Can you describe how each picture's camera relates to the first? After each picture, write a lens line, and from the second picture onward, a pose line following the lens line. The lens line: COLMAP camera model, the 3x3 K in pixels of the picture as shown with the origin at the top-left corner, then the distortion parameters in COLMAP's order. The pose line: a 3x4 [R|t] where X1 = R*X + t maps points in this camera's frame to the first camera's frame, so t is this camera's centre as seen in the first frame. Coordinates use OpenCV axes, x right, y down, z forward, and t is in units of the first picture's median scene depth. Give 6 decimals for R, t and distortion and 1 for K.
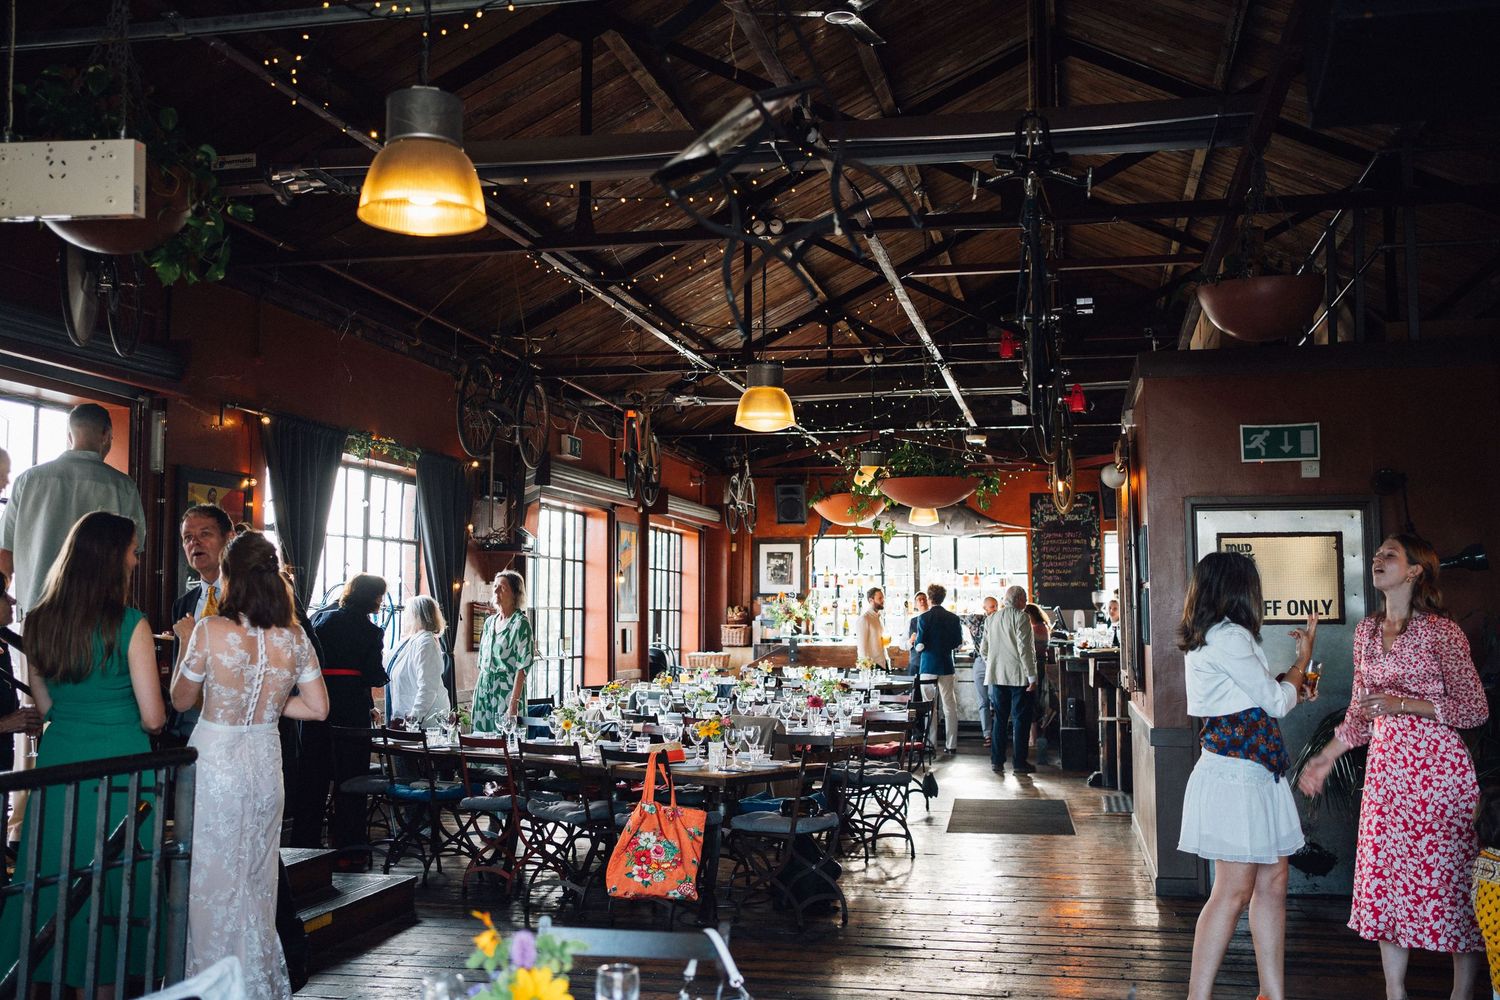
lens RADIAL K [[1490.4, 0, 771.7], [0, 1490.4, 496.7], [0, 0, 1]] dist [0.003387, 0.004527]
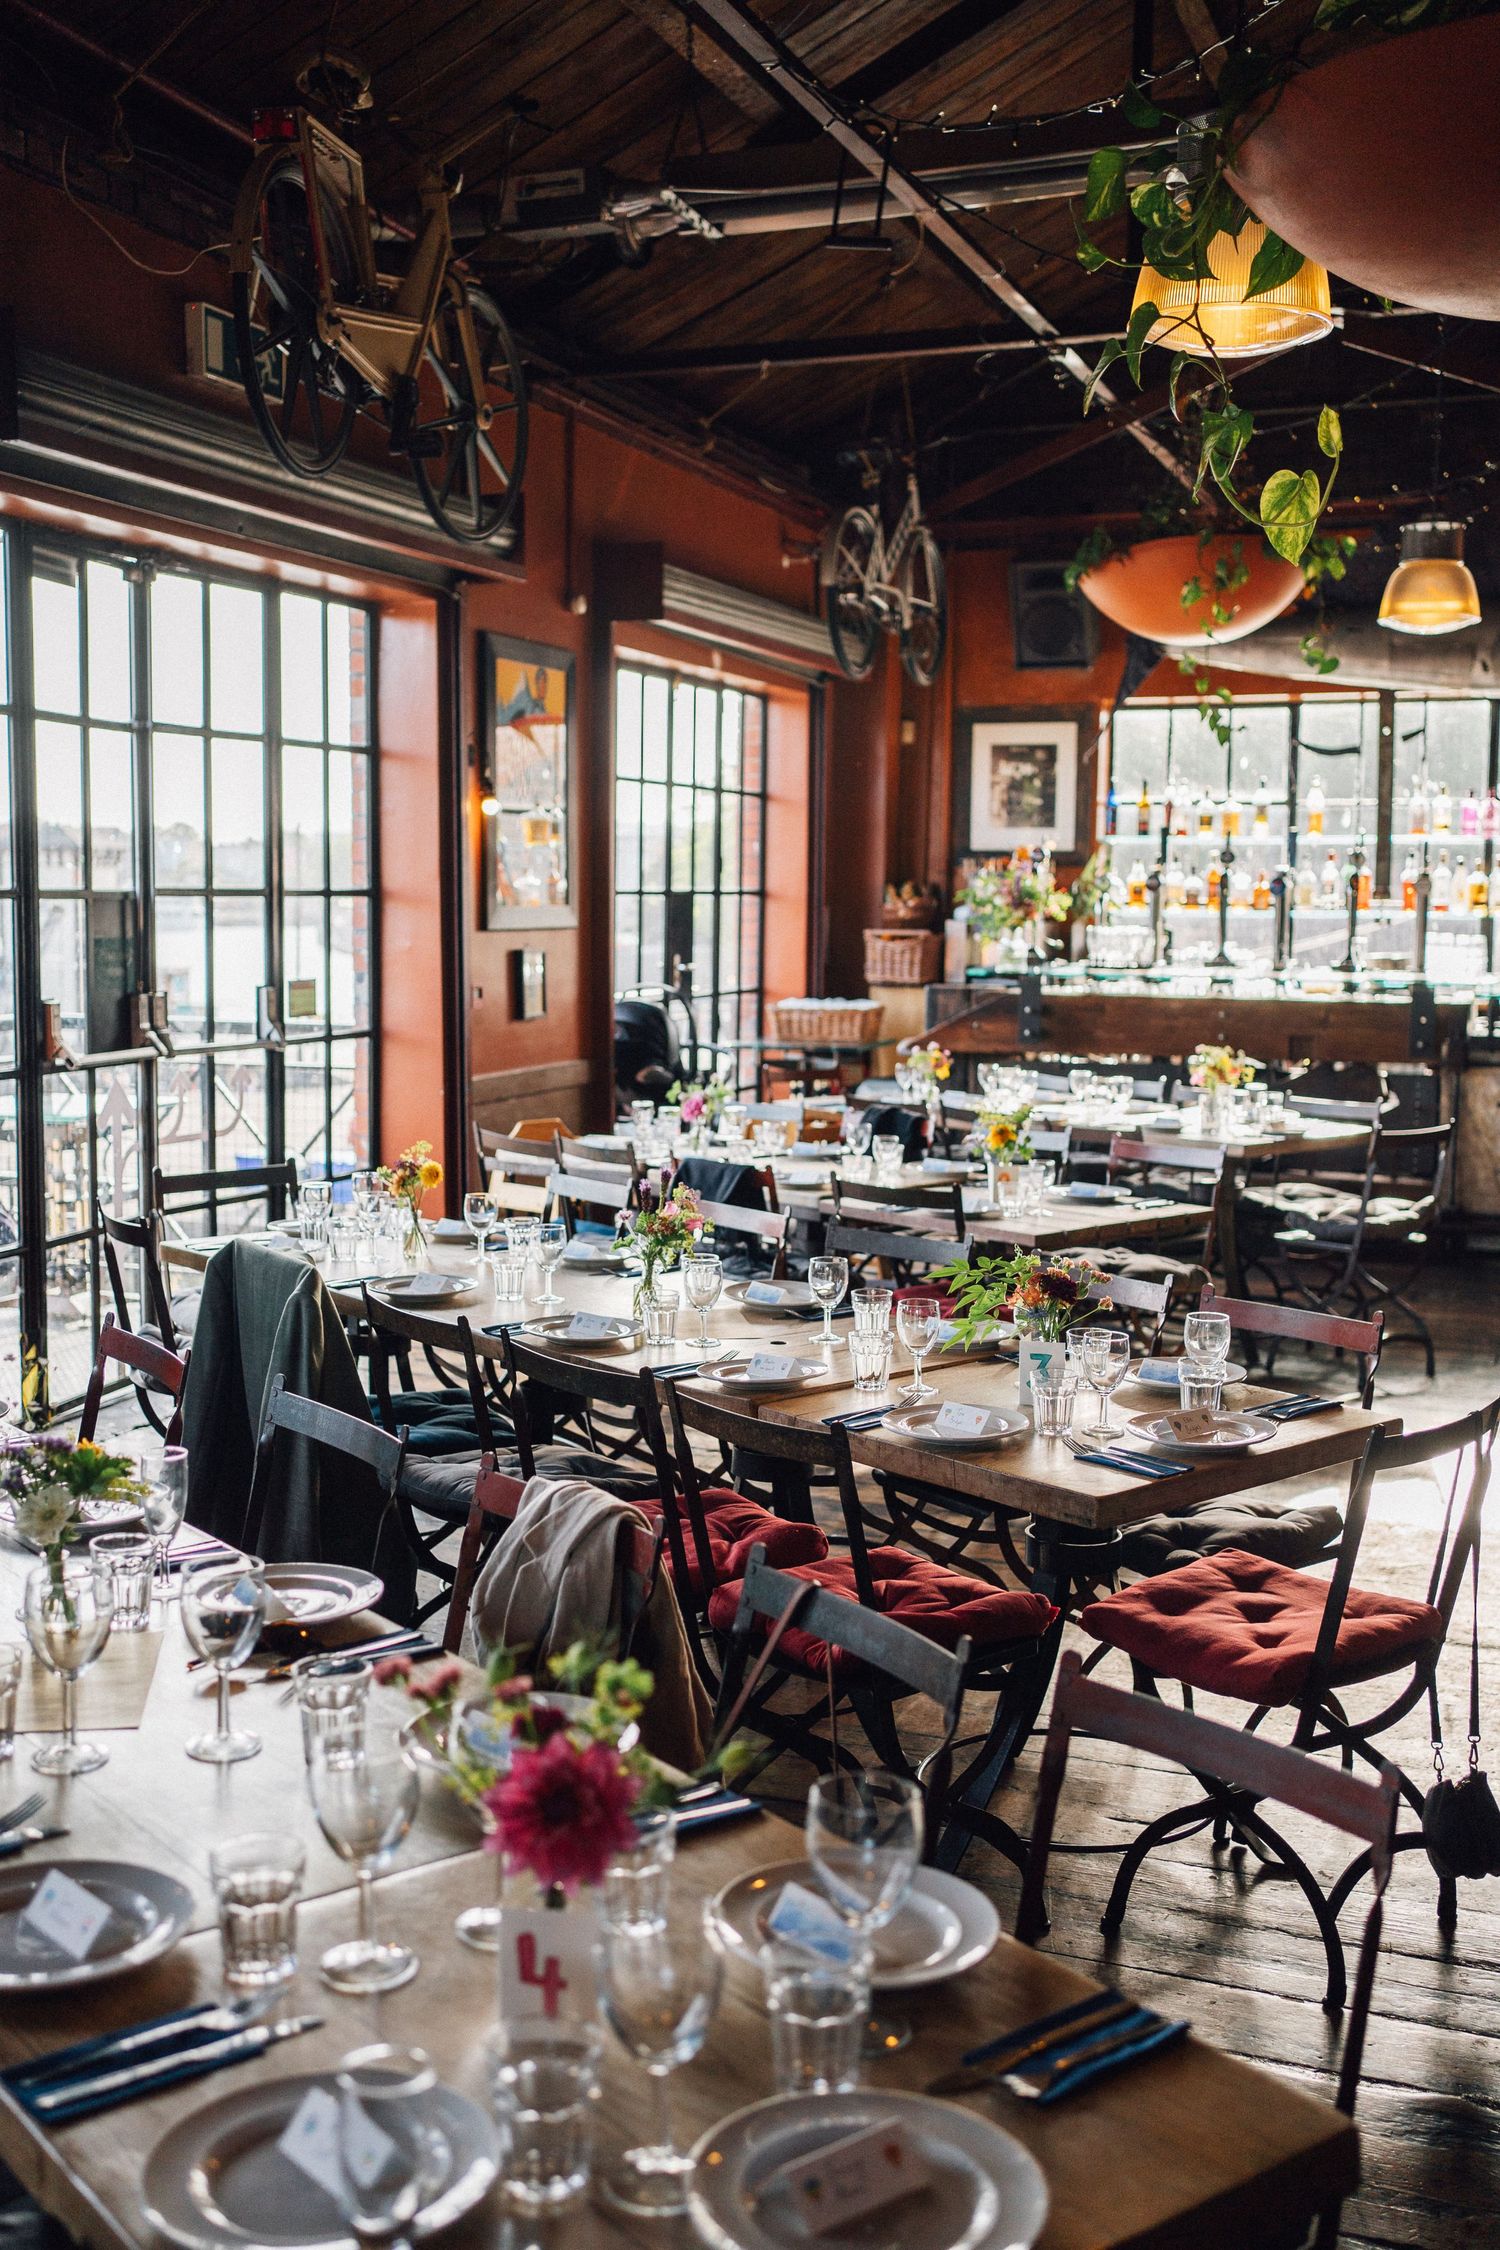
lens RADIAL K [[2235.7, 0, 750.0], [0, 2235.7, 1125.0], [0, 0, 1]] dist [0.003387, 0.004527]
pose [[0.986234, 0.024872, -0.163475, 0.034566], [0.005787, 0.982826, 0.184443, 0.028141], [0.165255, -0.182850, 0.969153, 0.423720]]
